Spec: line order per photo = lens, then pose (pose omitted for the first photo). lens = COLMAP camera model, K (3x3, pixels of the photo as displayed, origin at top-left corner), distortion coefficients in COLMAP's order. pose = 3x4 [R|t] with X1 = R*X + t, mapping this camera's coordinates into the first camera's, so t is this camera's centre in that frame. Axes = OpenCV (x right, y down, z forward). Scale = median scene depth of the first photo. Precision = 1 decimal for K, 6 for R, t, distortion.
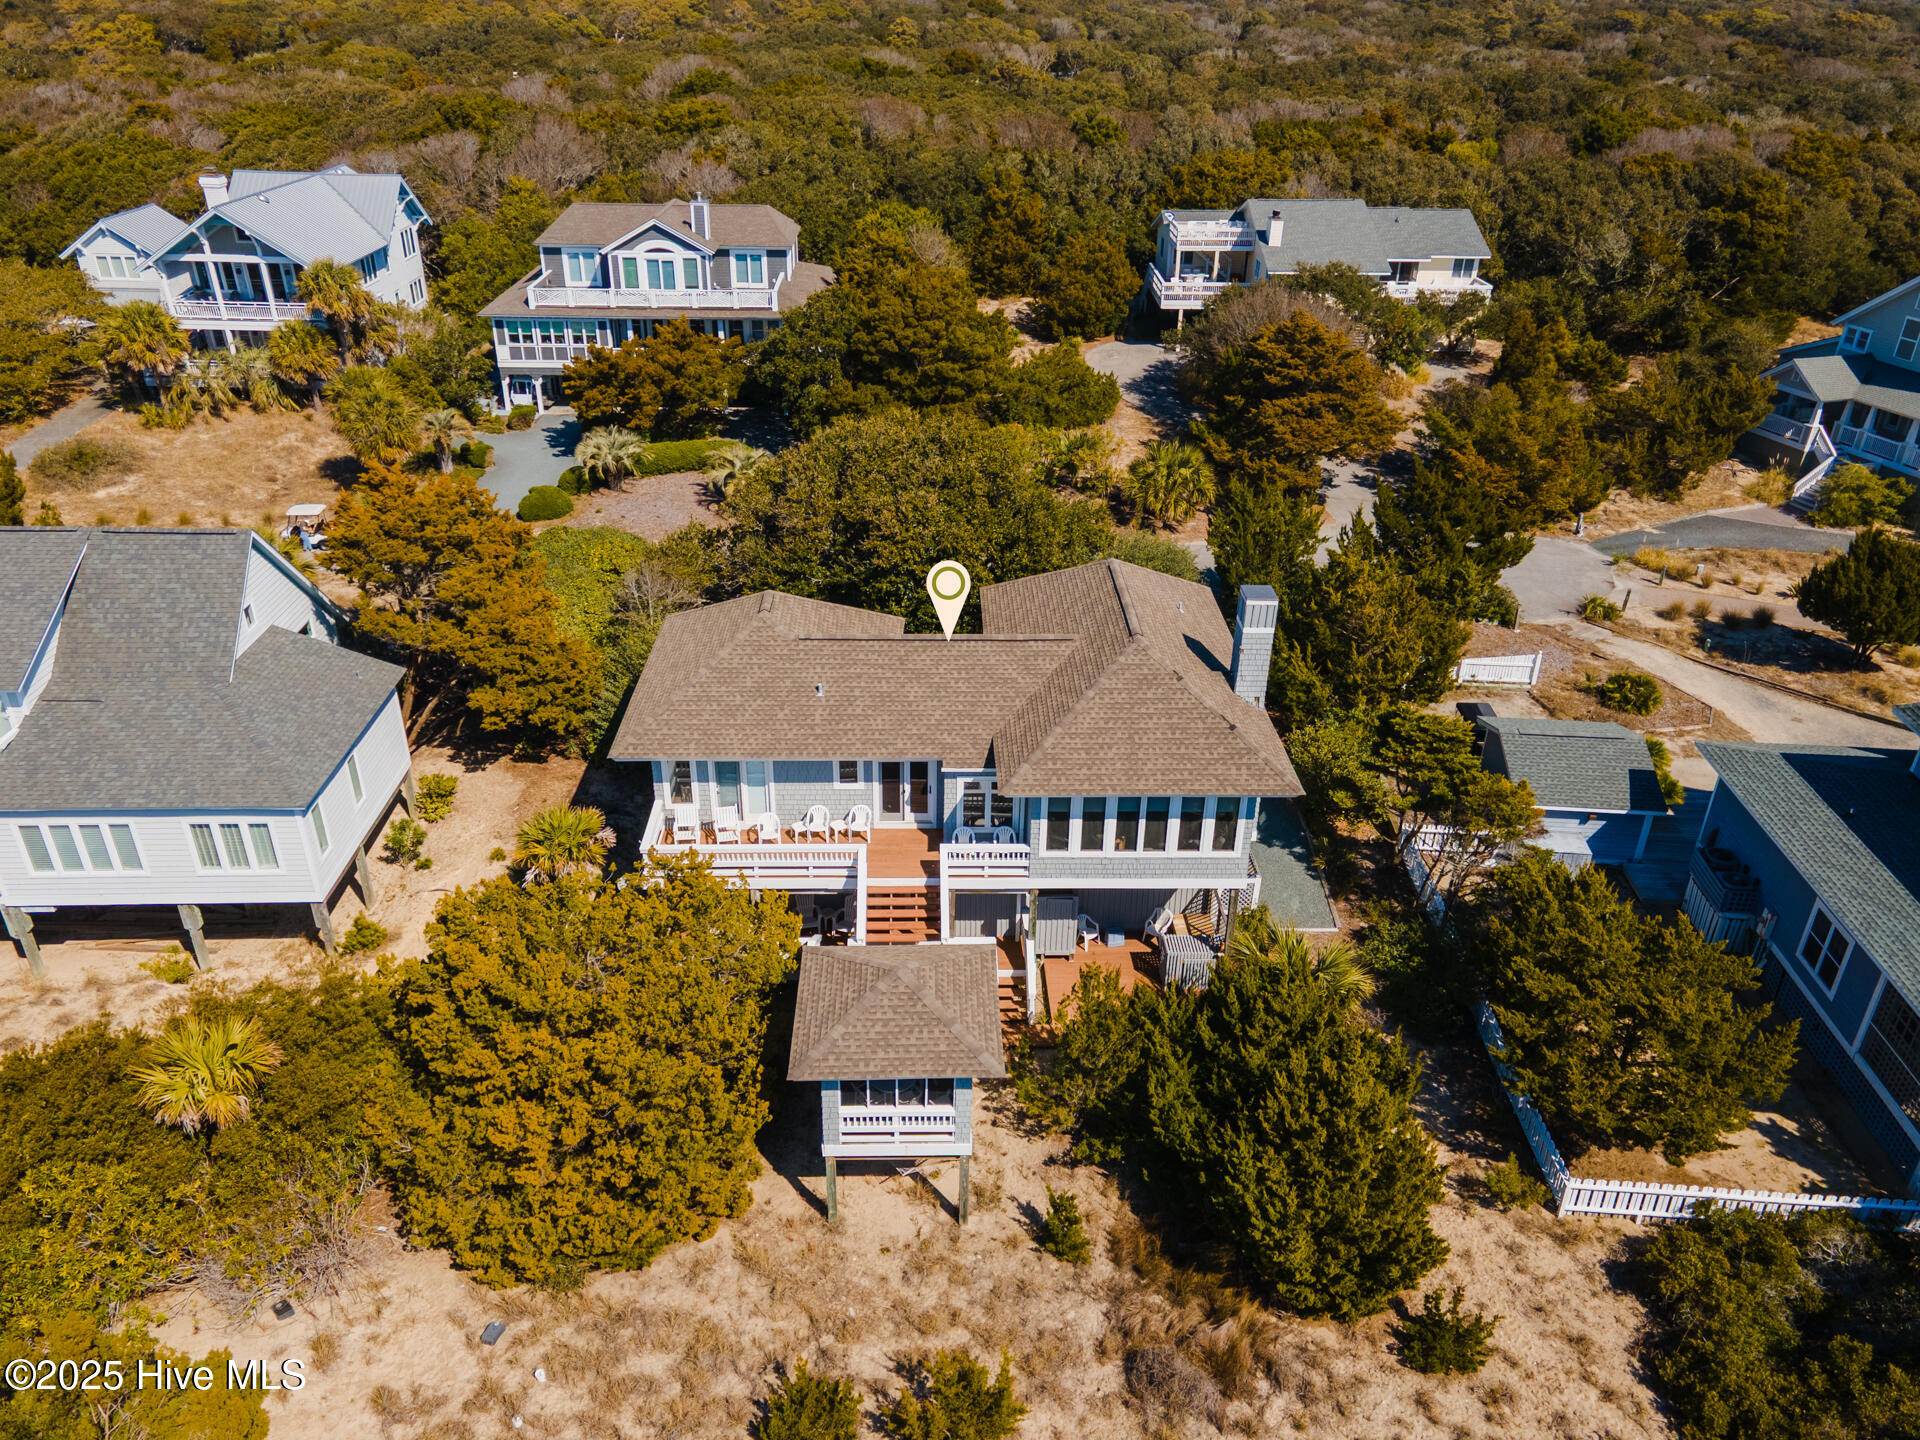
lens RADIAL K [[1390.7, 0, 960.0], [0, 1390.7, 720.0], [0, 0, 1]] dist [0.021390, 0.037083]
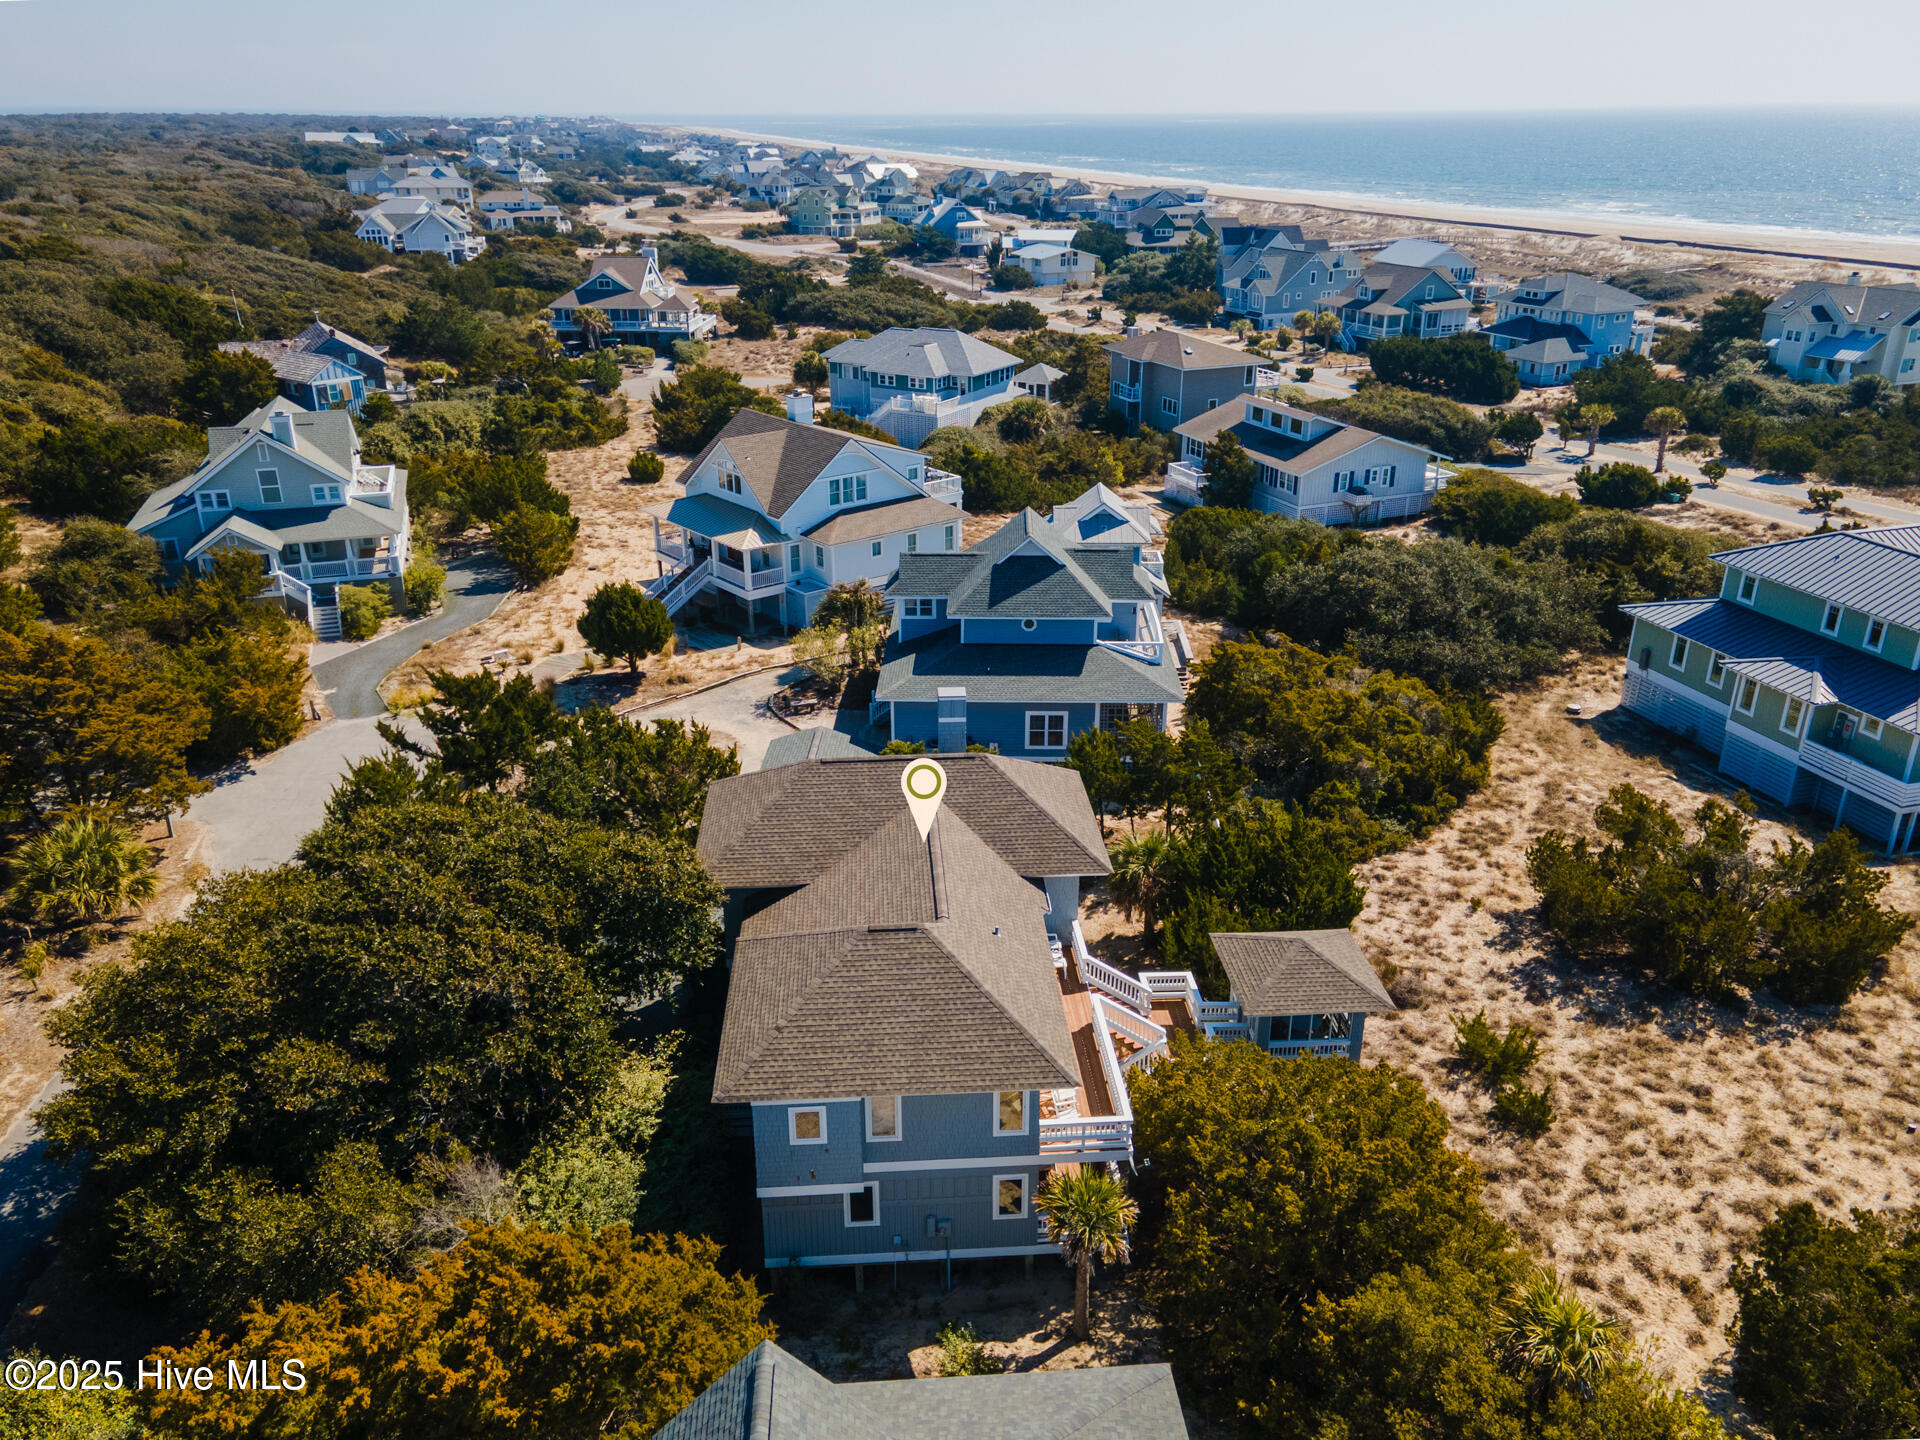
lens RADIAL K [[1438.0, 0, 963.1], [0, 1438.0, 720.7], [0, 0, 1]] dist [0.015099, 0.041139]
pose [[-0.048334, -0.395907, 0.917018, -0.534323], [0.471053, 0.800547, 0.370451, -0.291458], [-0.880780, 0.449870, 0.147799, 0.415509]]
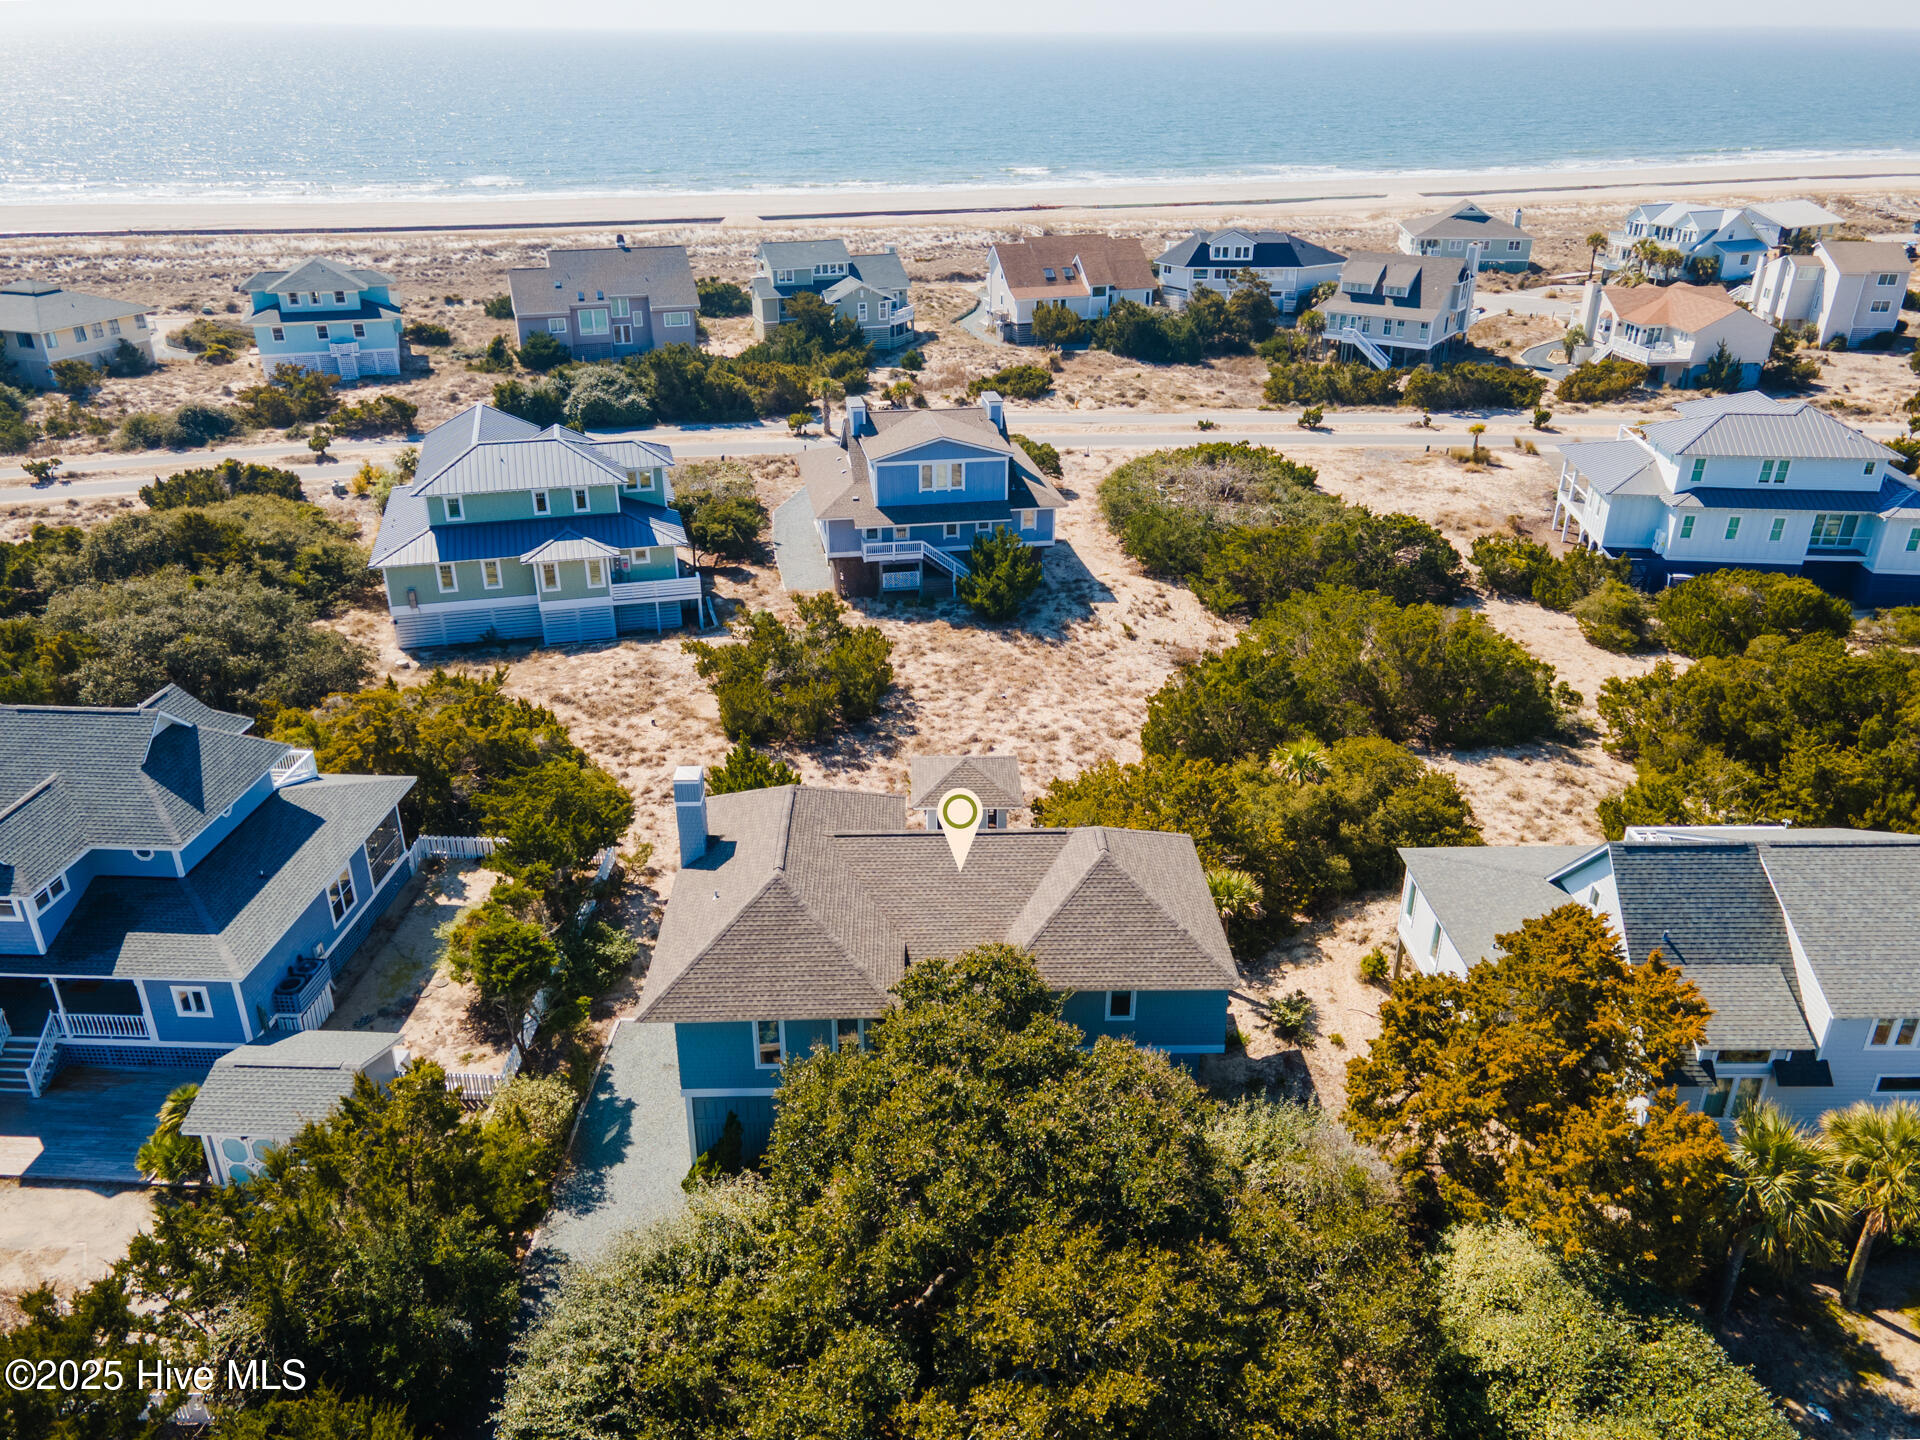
lens RADIAL K [[1438.0, 0, 963.1], [0, 1438.0, 720.7], [0, 0, 1]] dist [0.015099, 0.041139]
pose [[-0.999861, -0.007748, -0.014784, -0.006321], [-0.016493, 0.594742, 0.803747, -0.591460], [0.002565, 0.803879, -0.594787, 0.888548]]
